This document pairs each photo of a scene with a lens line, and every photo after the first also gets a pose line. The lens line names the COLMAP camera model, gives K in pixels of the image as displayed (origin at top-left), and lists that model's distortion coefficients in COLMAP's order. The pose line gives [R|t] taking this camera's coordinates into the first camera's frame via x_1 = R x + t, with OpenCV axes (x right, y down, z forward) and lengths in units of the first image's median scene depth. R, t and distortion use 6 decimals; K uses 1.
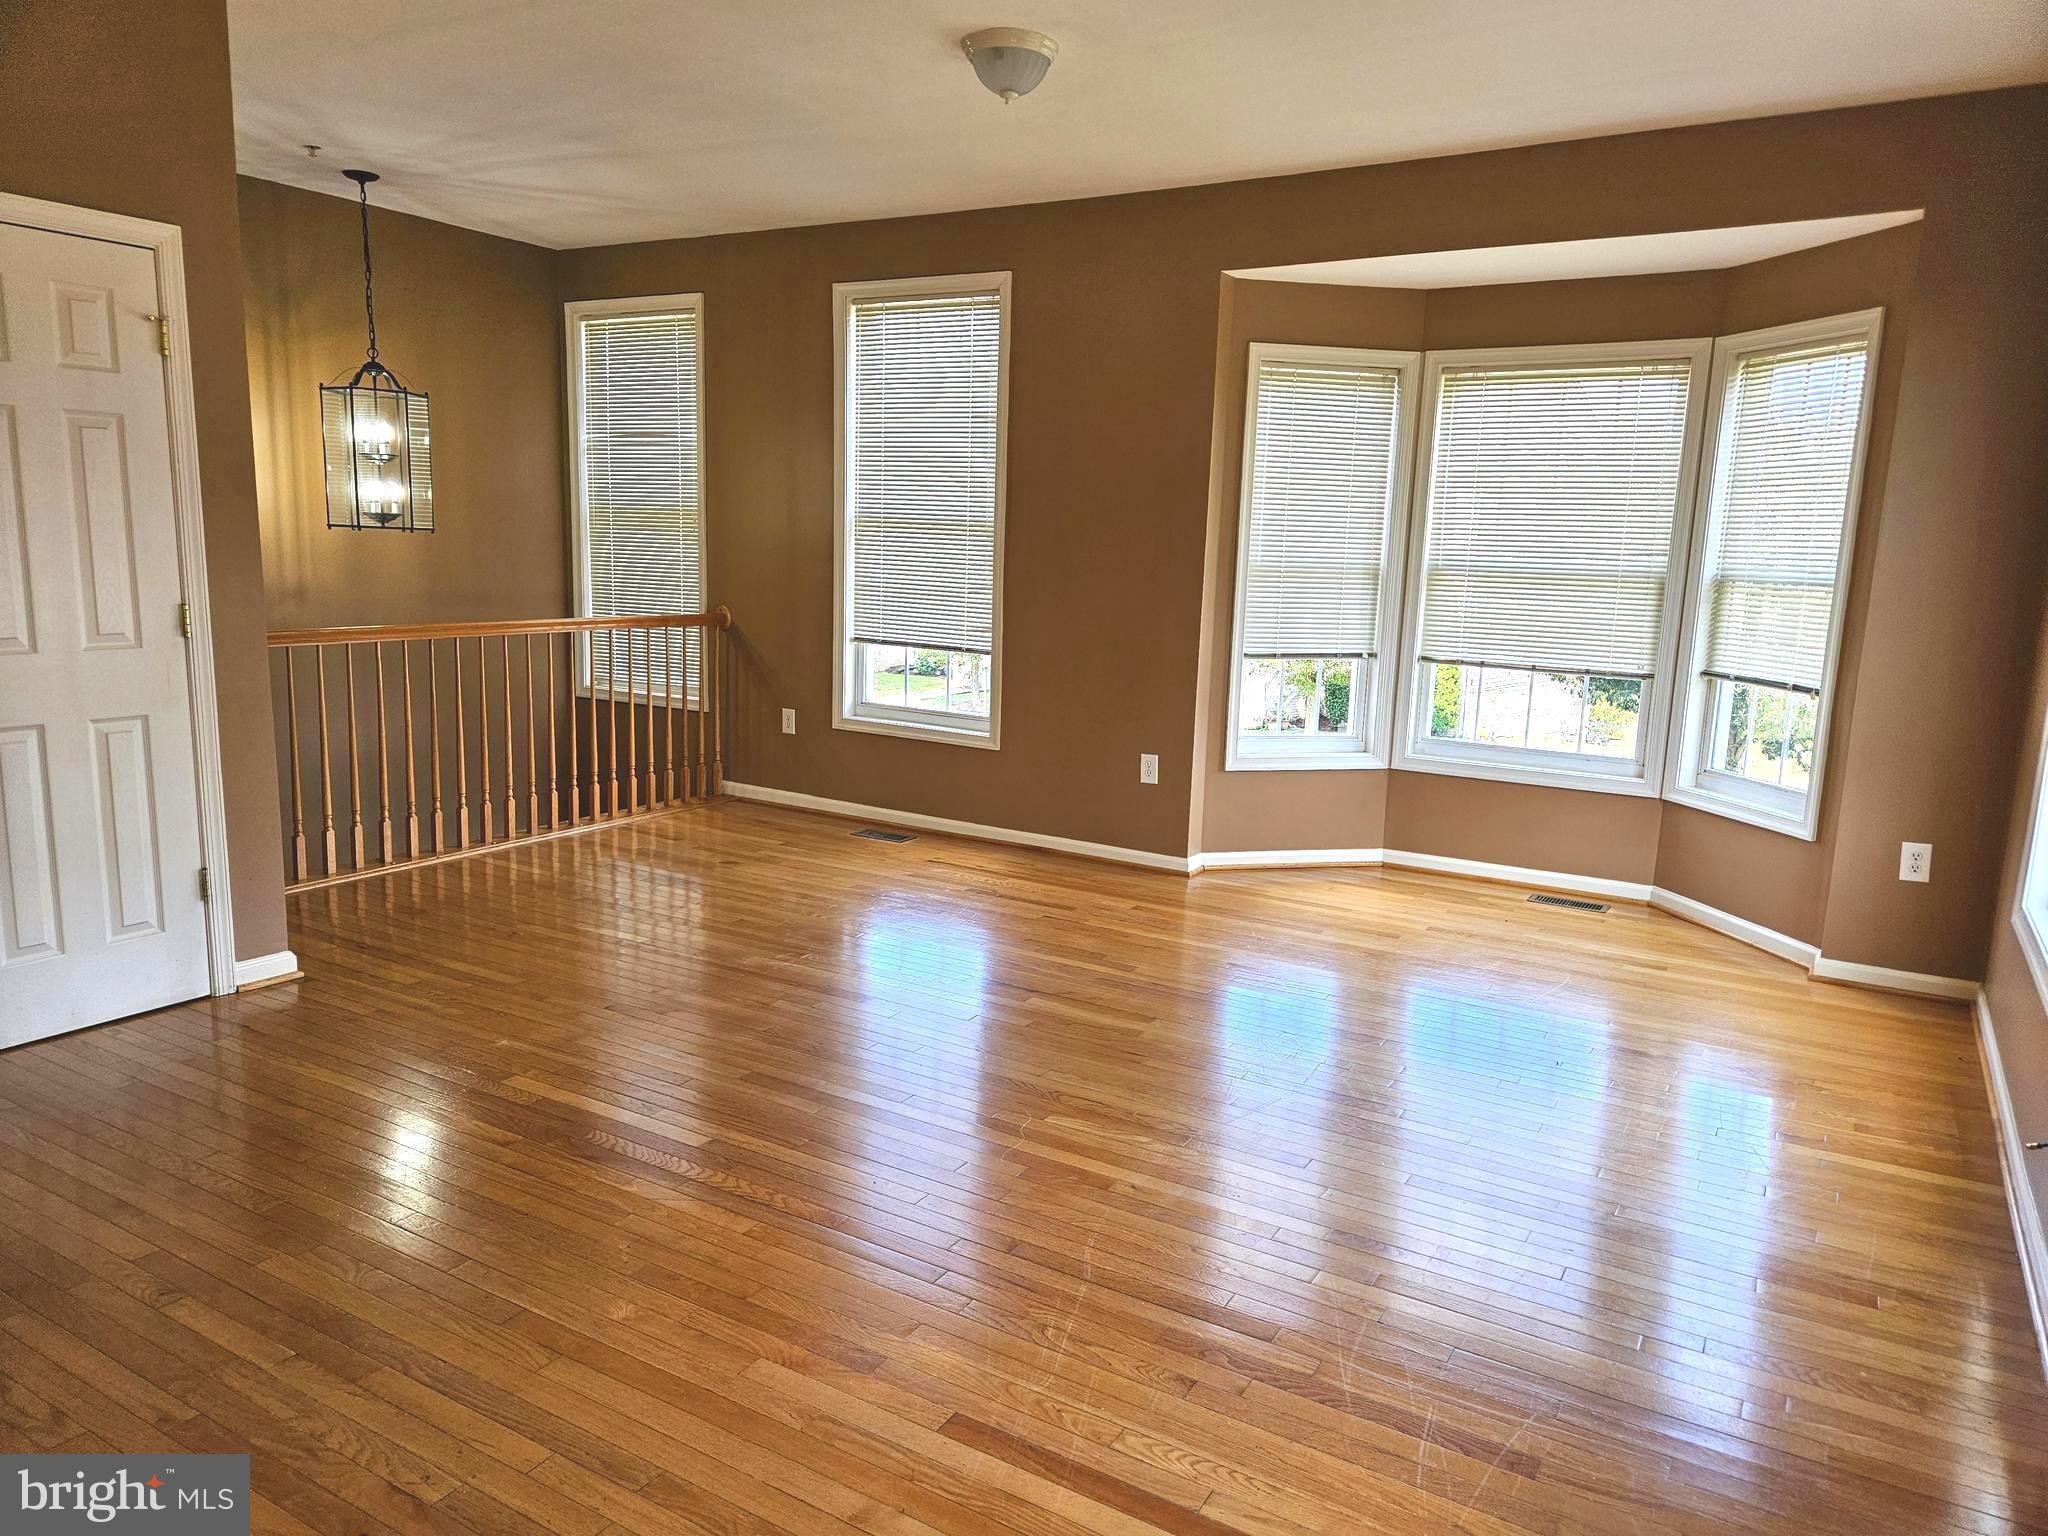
lens RADIAL K [[1366.6, 0, 1031.4], [0, 1366.6, 773.8], [0, 0, 1]] dist [0.052759, -0.033594]
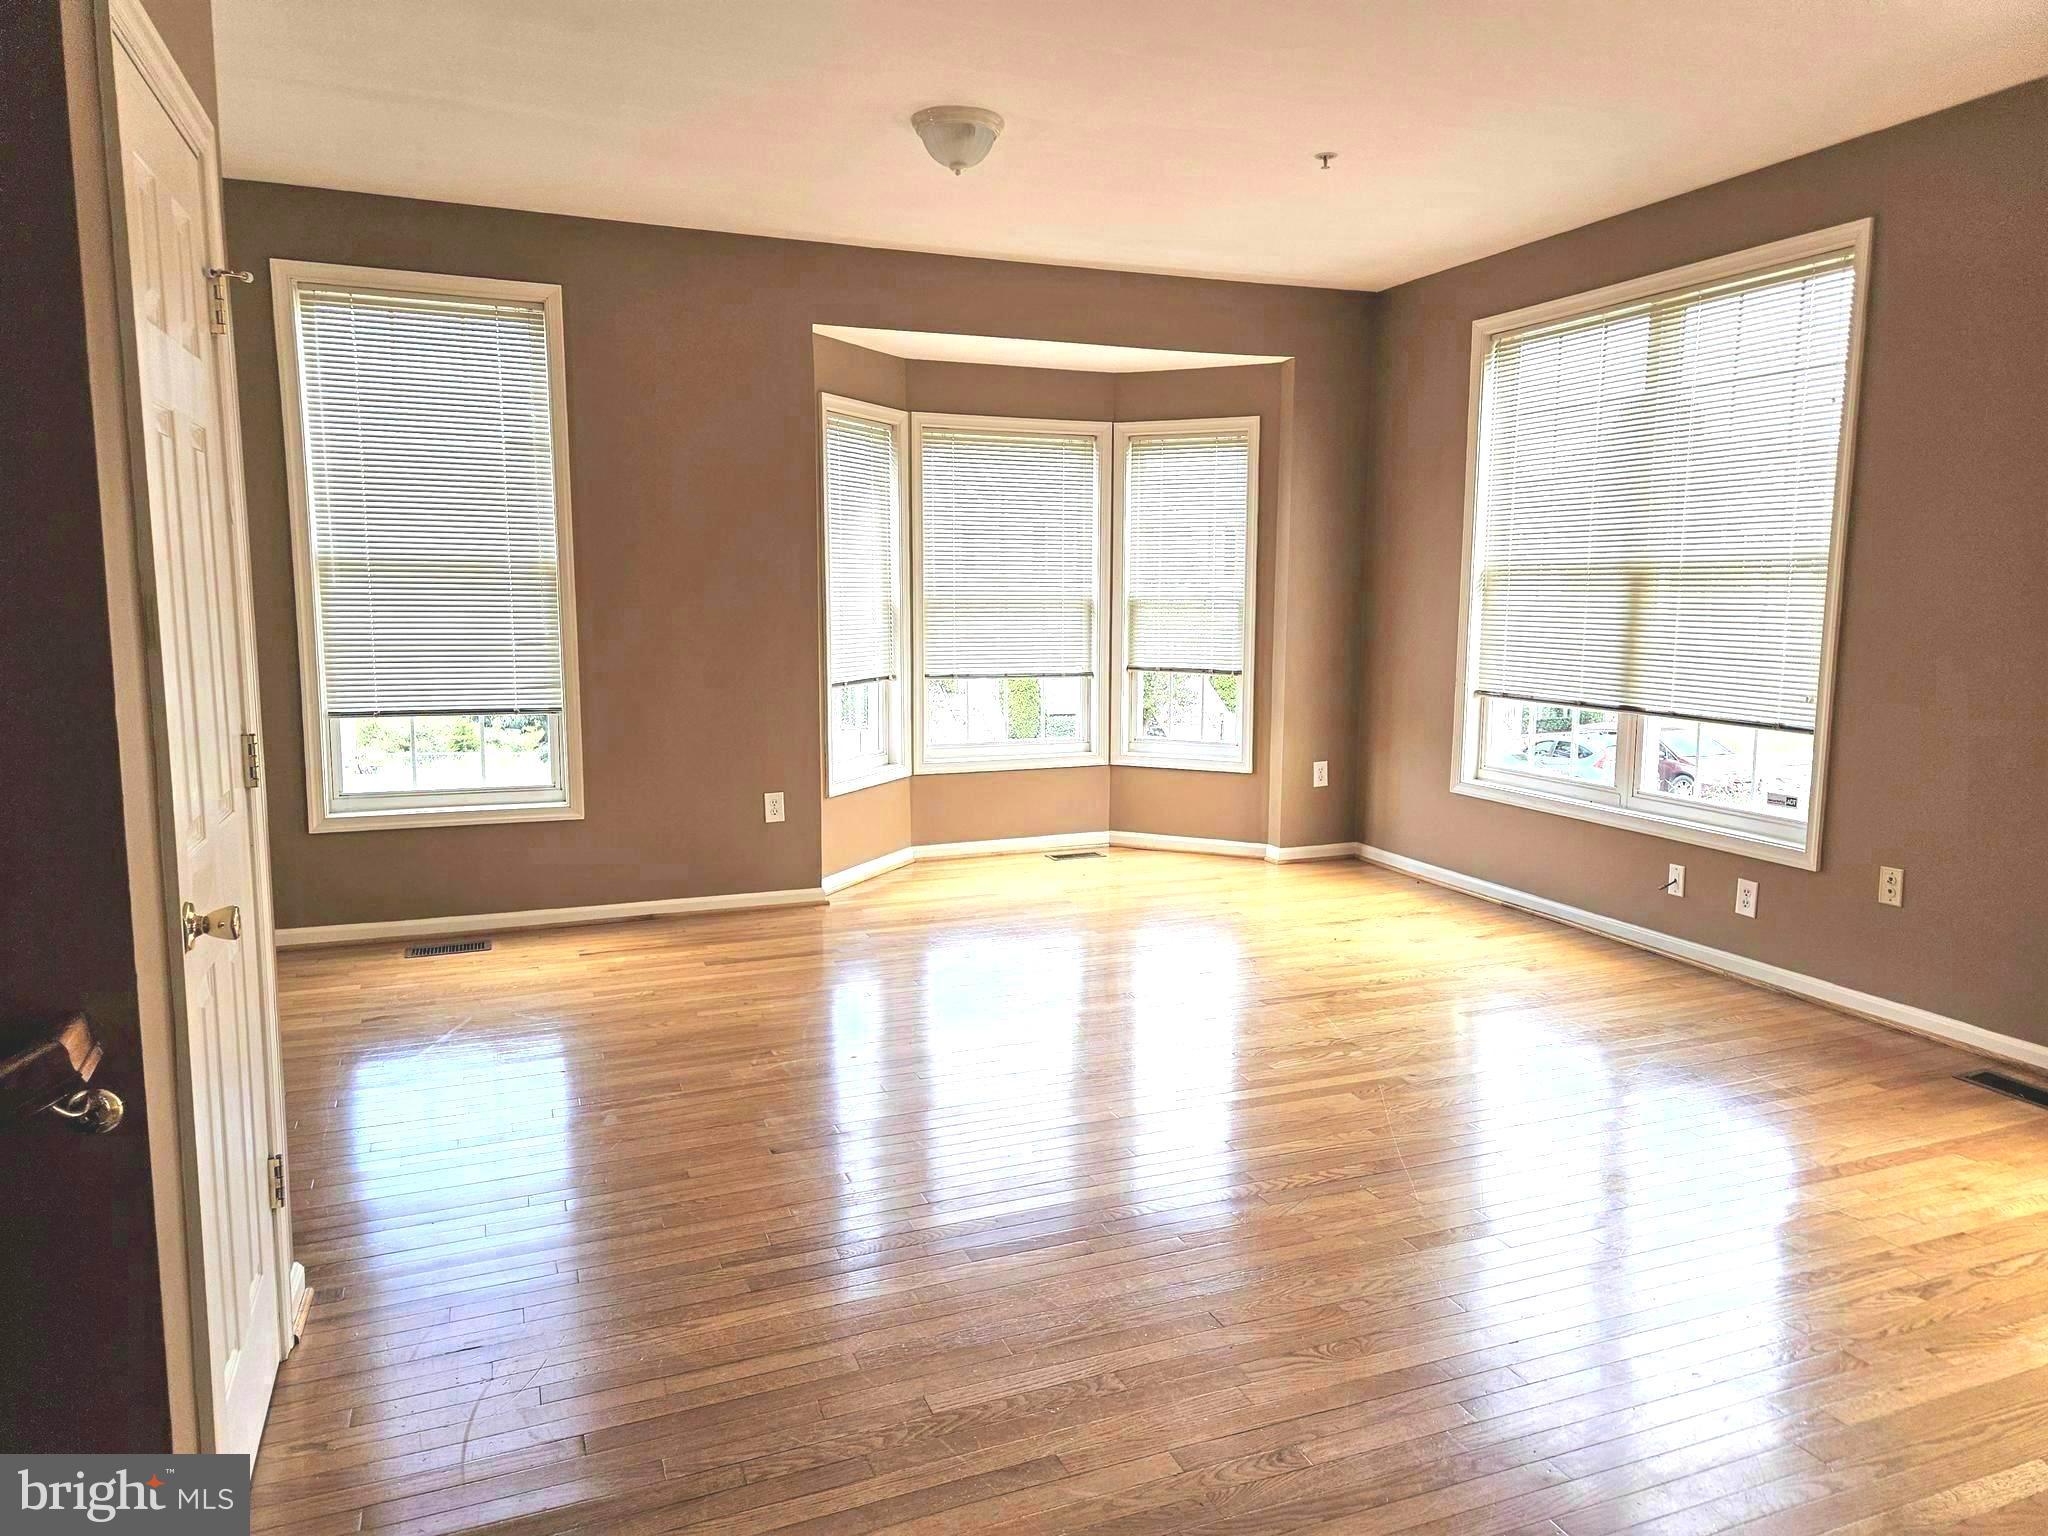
lens RADIAL K [[1366.6, 0, 1024.8], [0, 1366.6, 760.3], [0, 0, 1]] dist [0.052759, -0.033594]
pose [[0.601047, -0.131707, 0.788286, -0.602118], [0.151517, 0.987219, 0.049417, -0.060683], [-0.784720, 0.089737, 0.613321, 0.244601]]
